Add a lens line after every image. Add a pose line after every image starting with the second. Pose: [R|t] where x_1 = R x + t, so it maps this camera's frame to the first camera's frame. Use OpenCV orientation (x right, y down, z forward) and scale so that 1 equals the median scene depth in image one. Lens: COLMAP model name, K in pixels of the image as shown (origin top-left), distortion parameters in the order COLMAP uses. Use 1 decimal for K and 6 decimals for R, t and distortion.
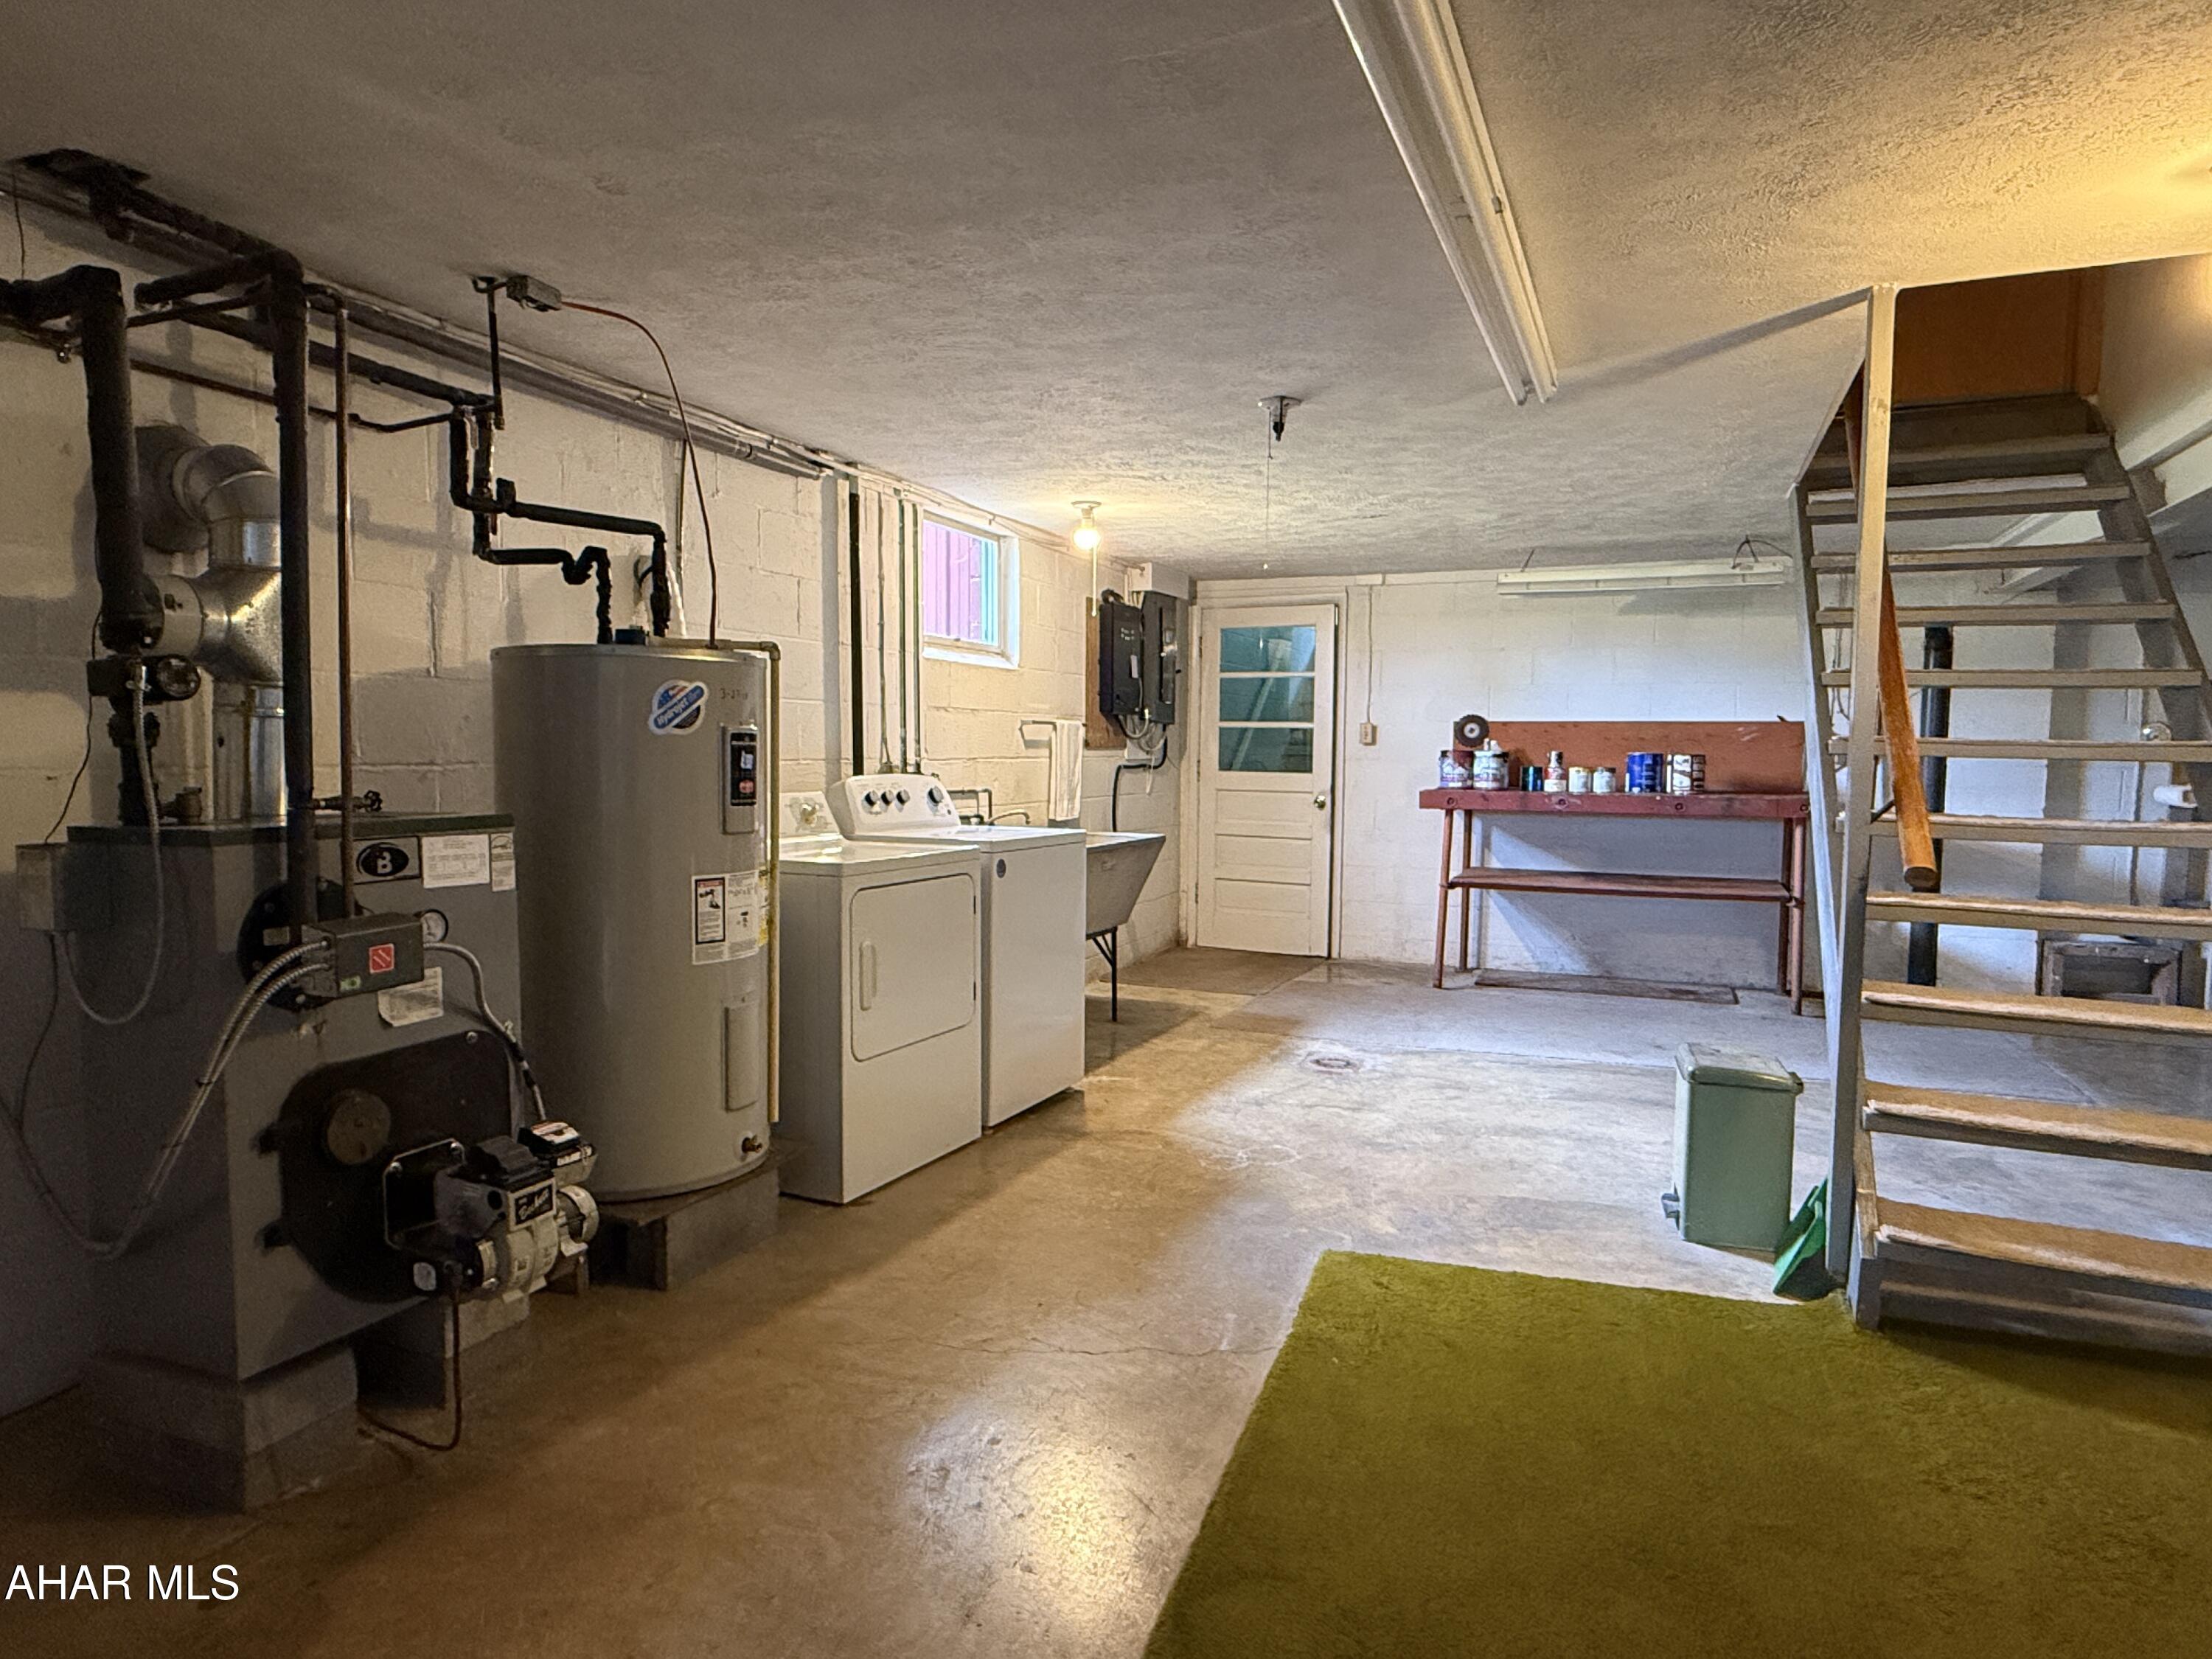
lens RADIAL K [[1308.3, 0, 1101.2], [0, 1308.3, 834.7], [0, 0, 1]] dist [-0.001403, 0.000081]
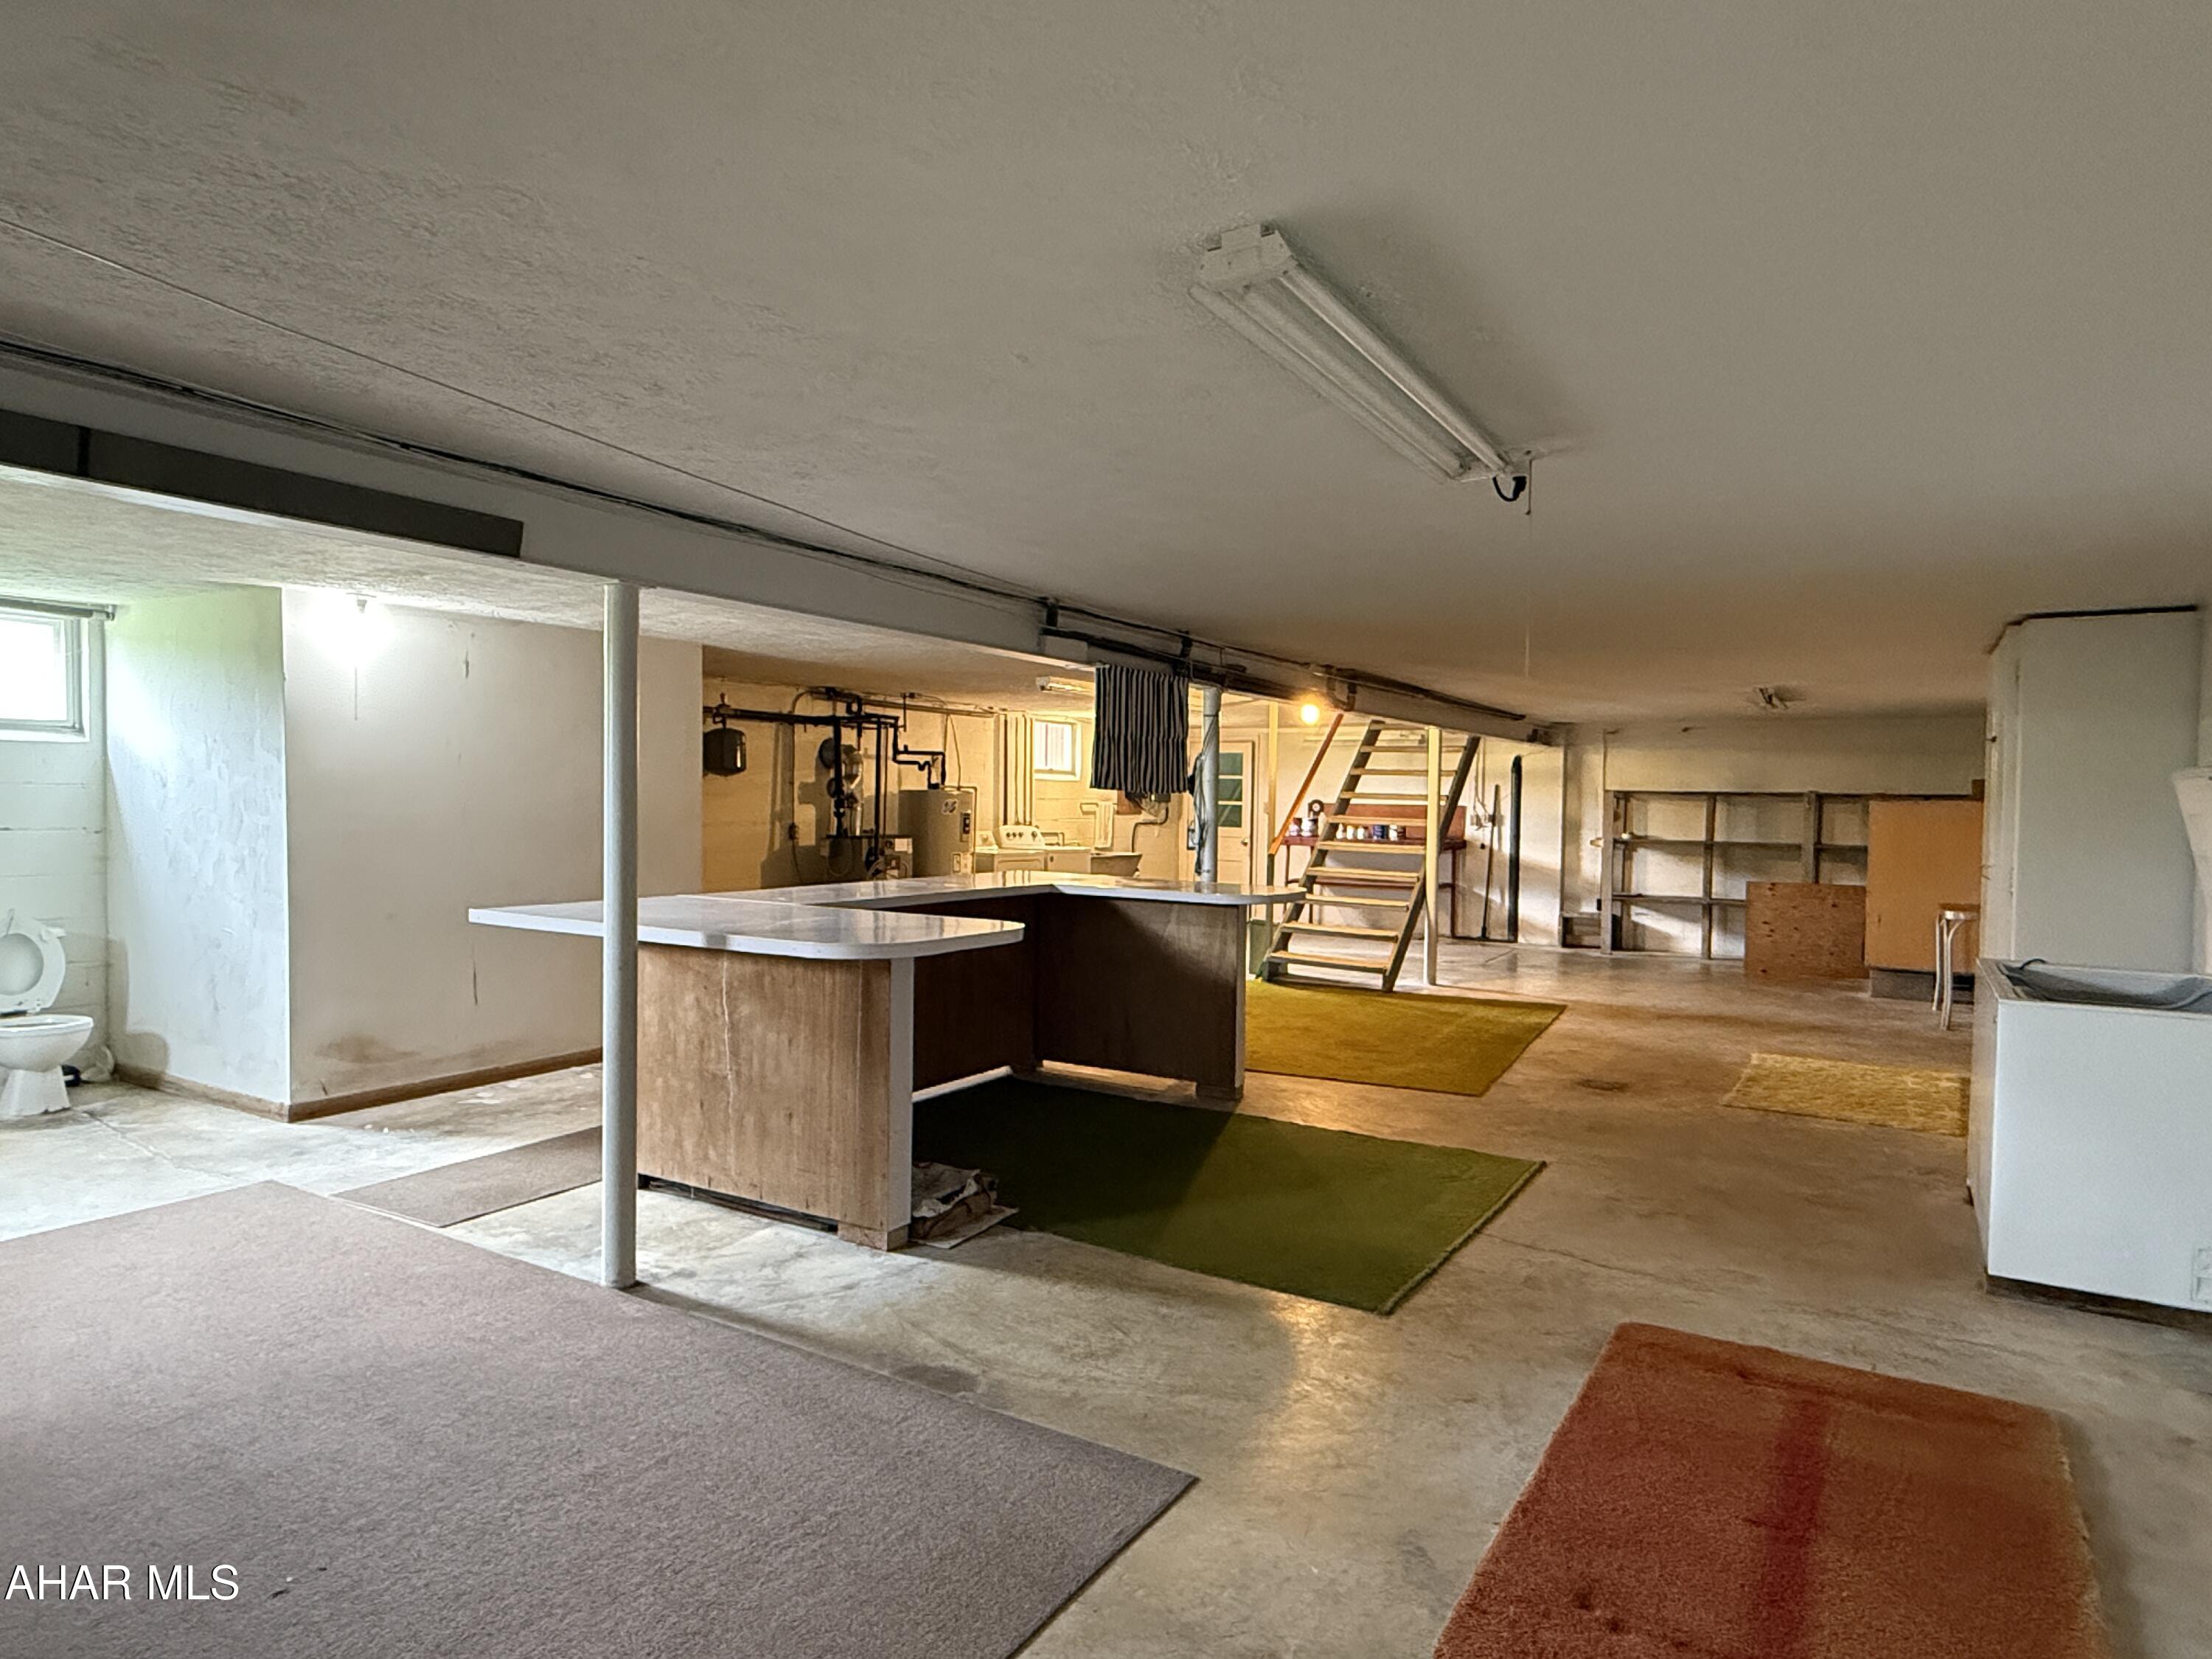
lens RADIAL K [[1308.3, 0, 1101.2], [0, 1308.3, 834.7], [0, 0, 1]] dist [-0.001403, 0.000081]
pose [[0.989609, 0.014101, -0.143090, 0.595777], [-0.019741, 0.999080, -0.038074, 0.107367], [0.142421, 0.040503, 0.988977, -2.455395]]
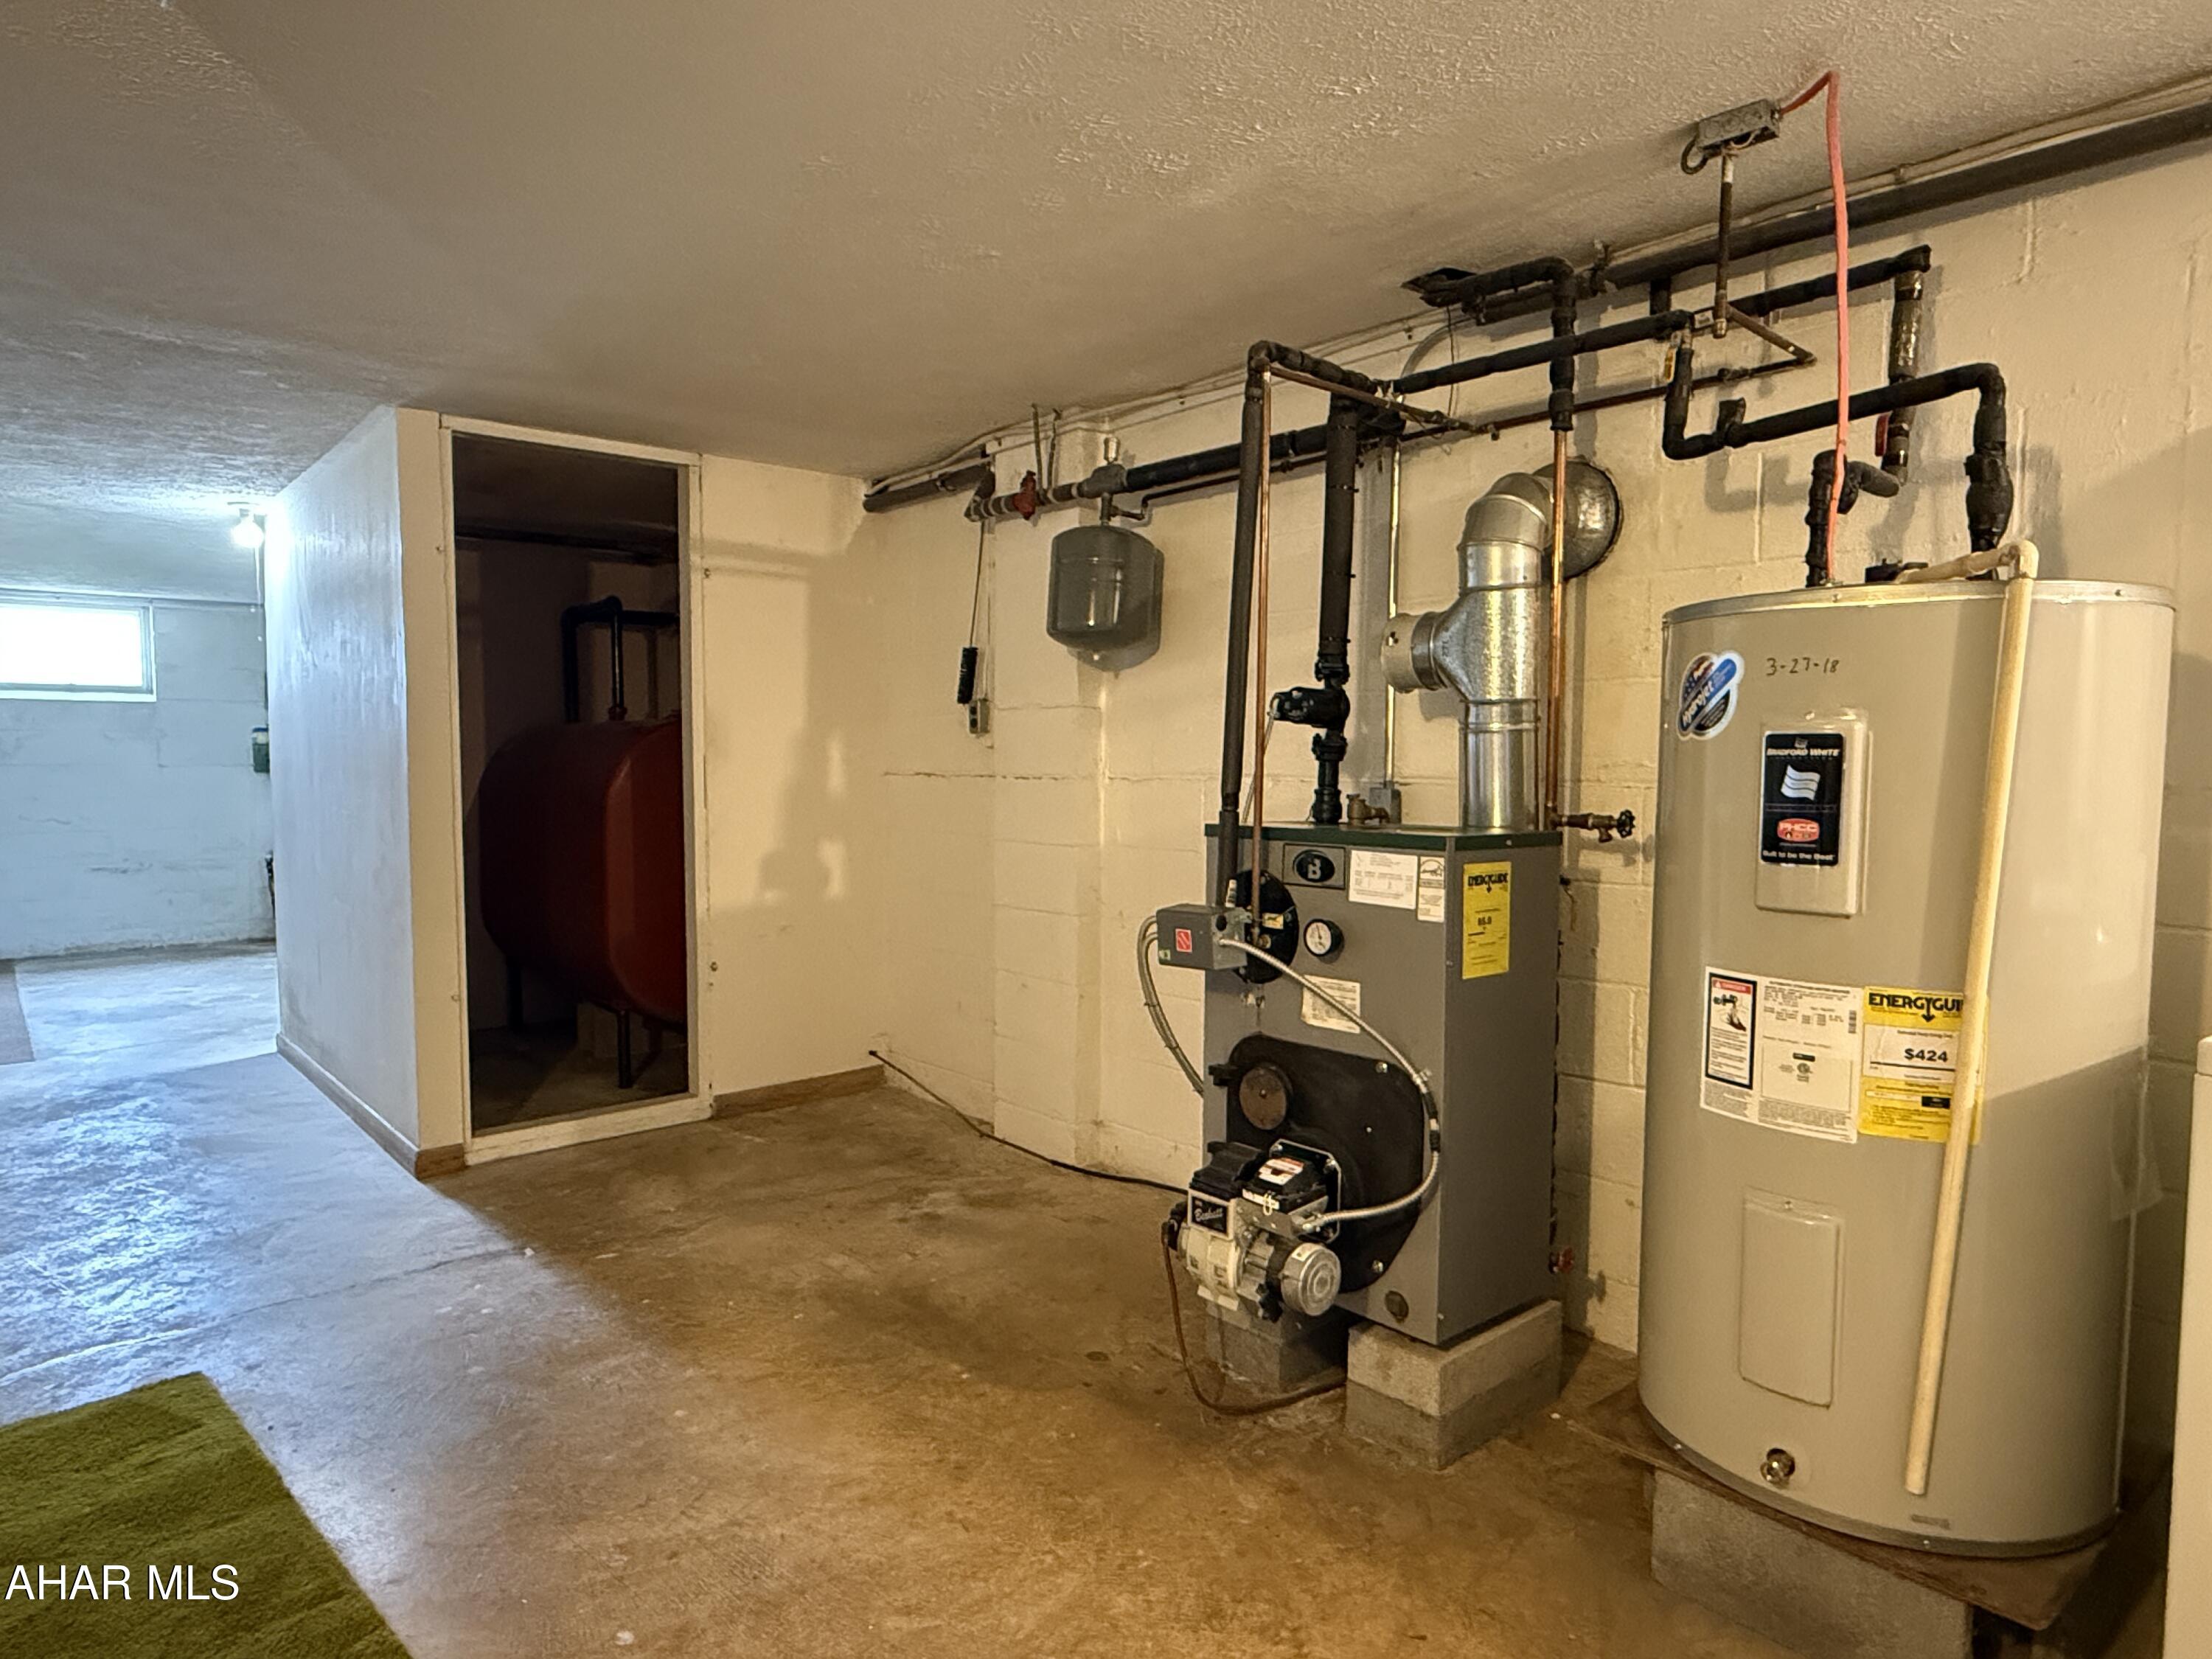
lens RADIAL K [[1308.3, 0, 1101.2], [0, 1308.3, 834.7], [0, 0, 1]] dist [-0.001403, 0.000081]
pose [[-0.433751, 0.046010, -0.899857, 0.357912], [-0.063396, 0.994662, 0.081416, -0.060861], [0.898800, 0.092361, -0.428519, 0.966306]]
